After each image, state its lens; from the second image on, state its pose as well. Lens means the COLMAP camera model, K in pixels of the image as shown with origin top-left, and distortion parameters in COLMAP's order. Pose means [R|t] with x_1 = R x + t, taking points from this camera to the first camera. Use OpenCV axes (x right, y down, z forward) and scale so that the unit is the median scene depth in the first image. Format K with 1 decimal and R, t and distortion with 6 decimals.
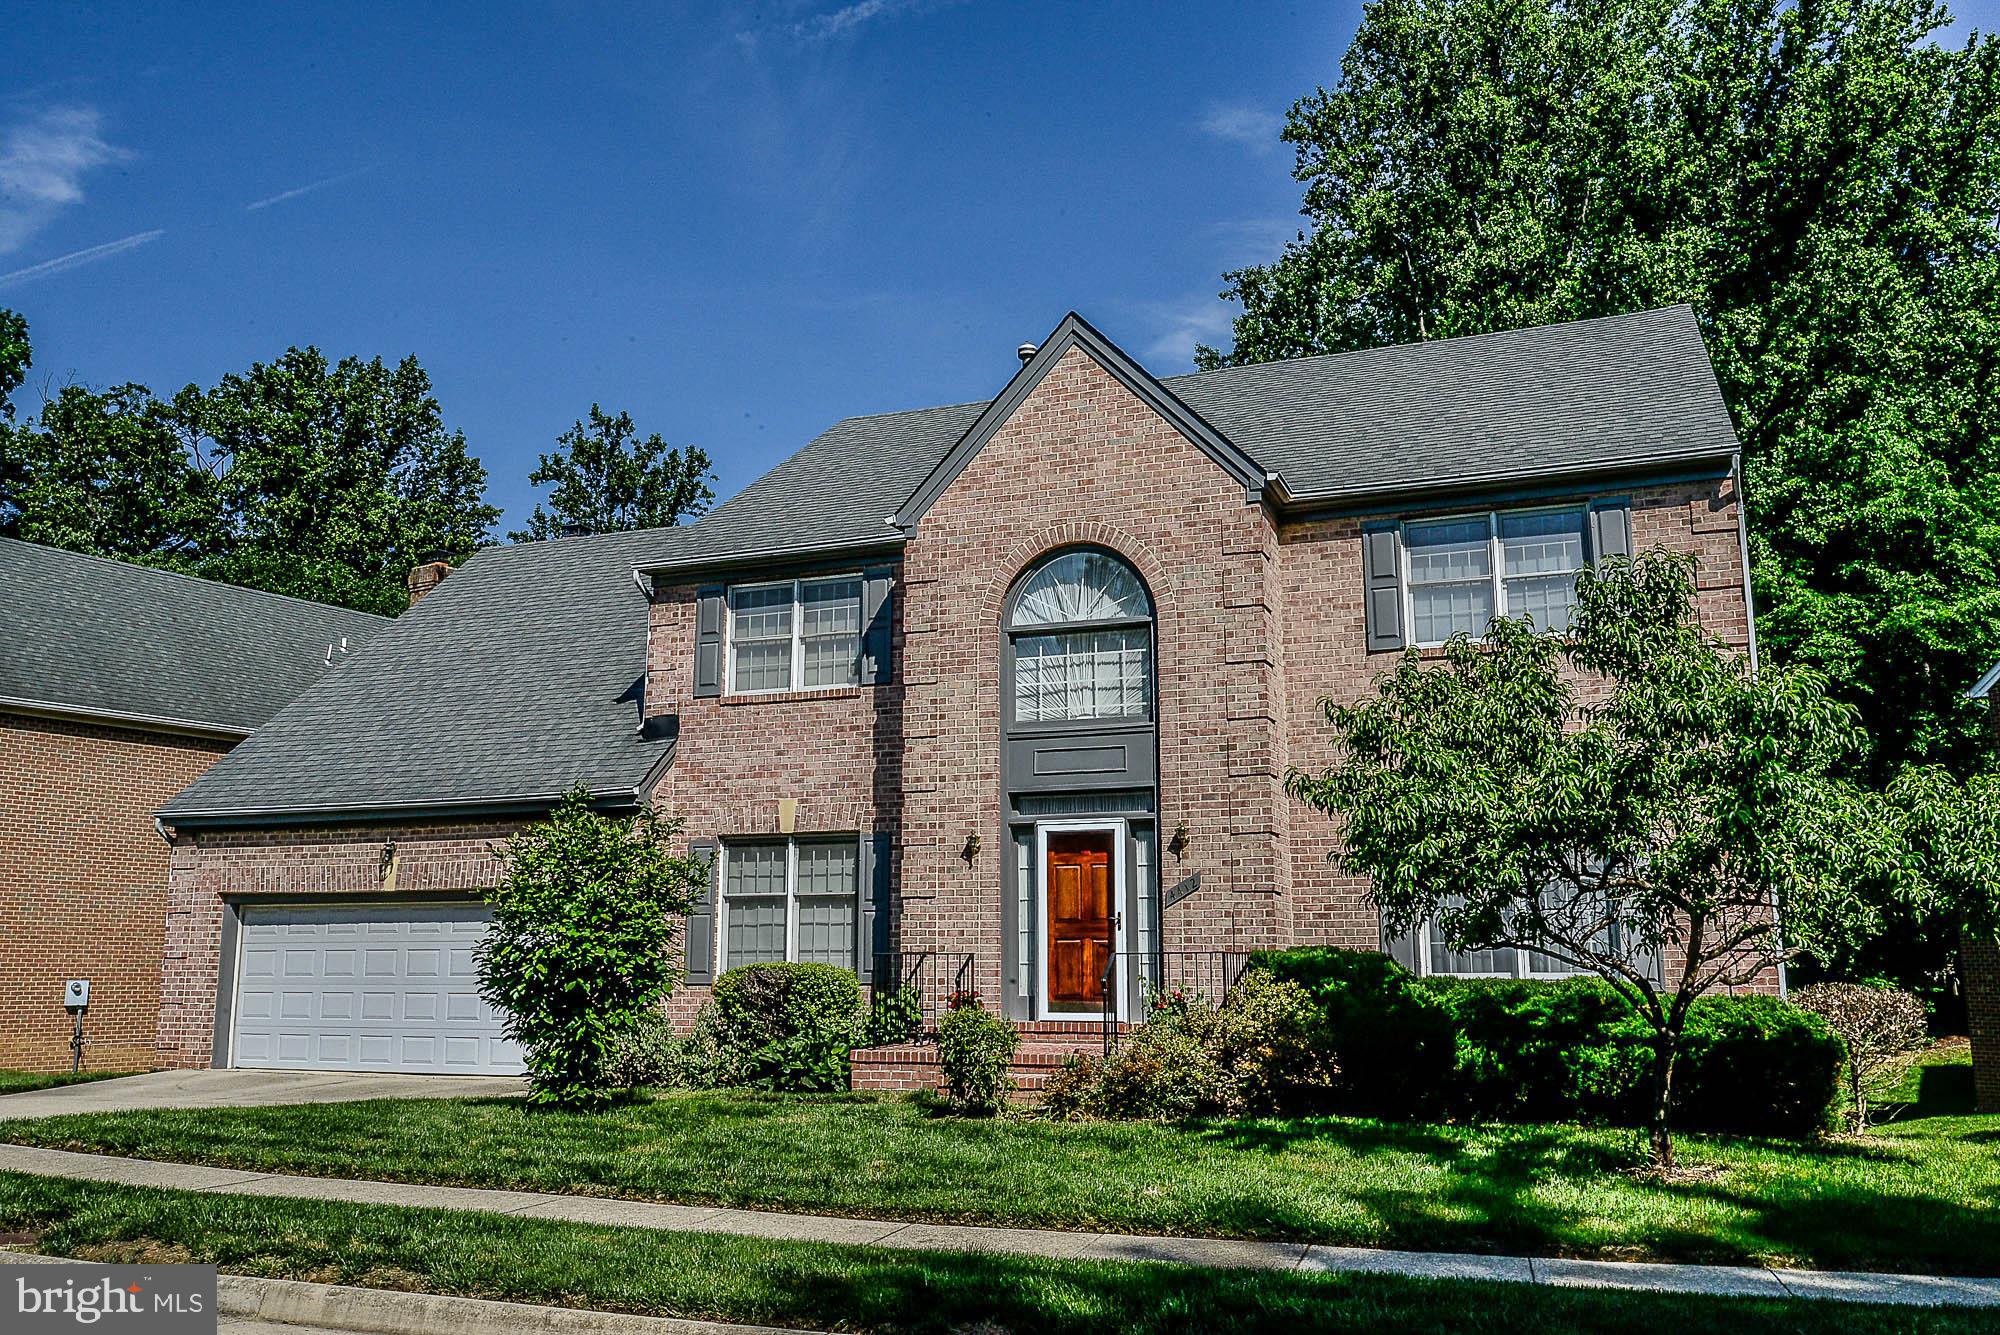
lens RADIAL K [[1643.5, 0, 1000.0], [0, 1643.5, 667.5], [0, 0, 1]] dist [-0.002817, -0.005719]
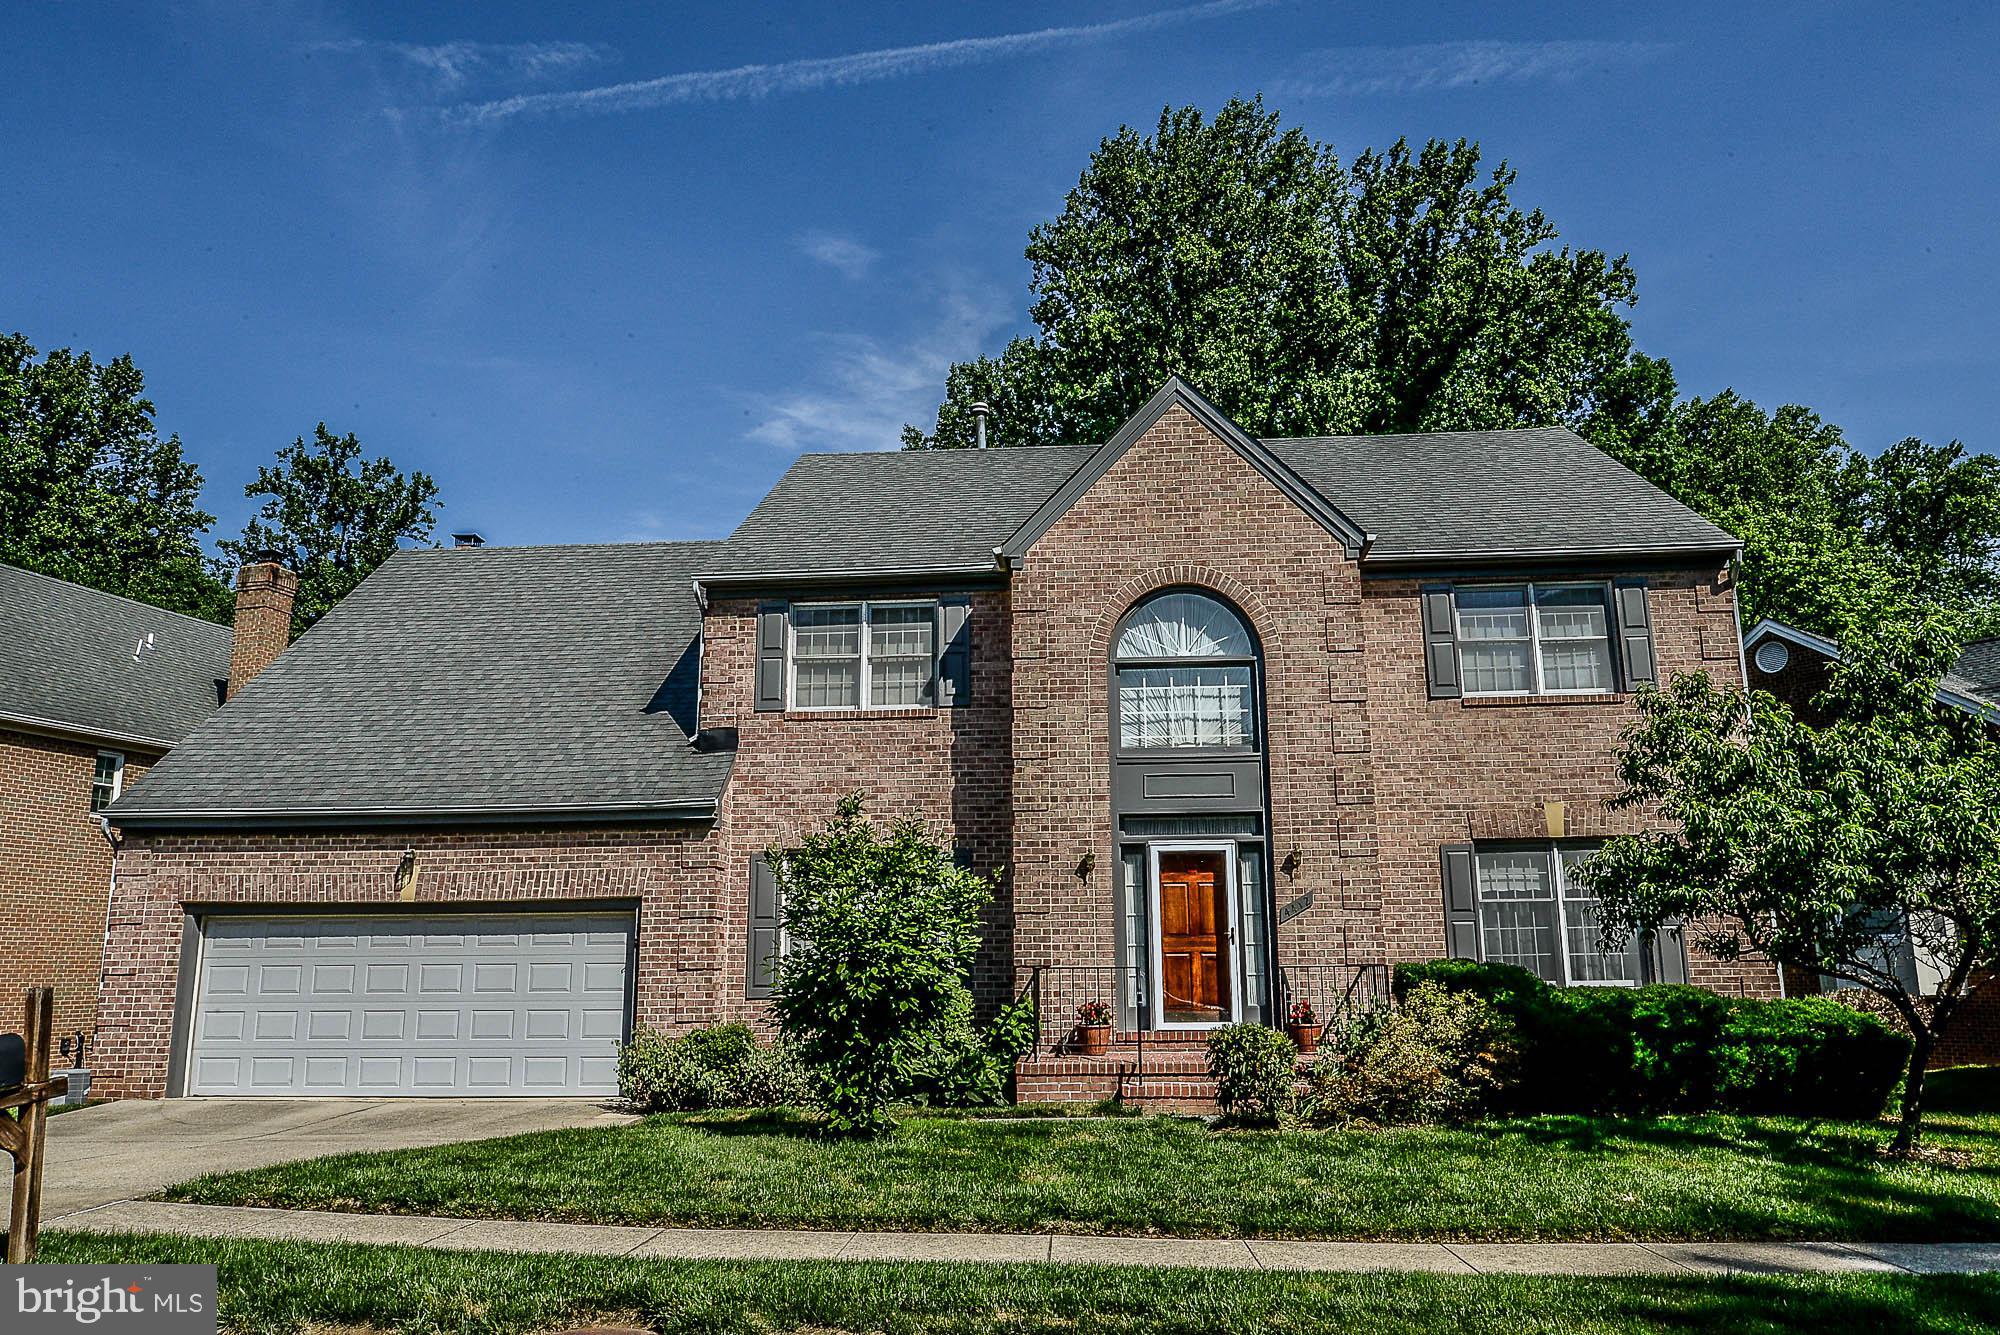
lens RADIAL K [[1418.8, 0, 1000.0], [0, 1418.8, 667.5], [0, 0, 1]] dist [-0.009044, -0.000128]
pose [[0.956460, 0.054493, 0.286732, -0.327959], [-0.045914, 0.998276, -0.036565, 0.018280], [-0.288230, 0.021808, 0.957313, 0.139782]]
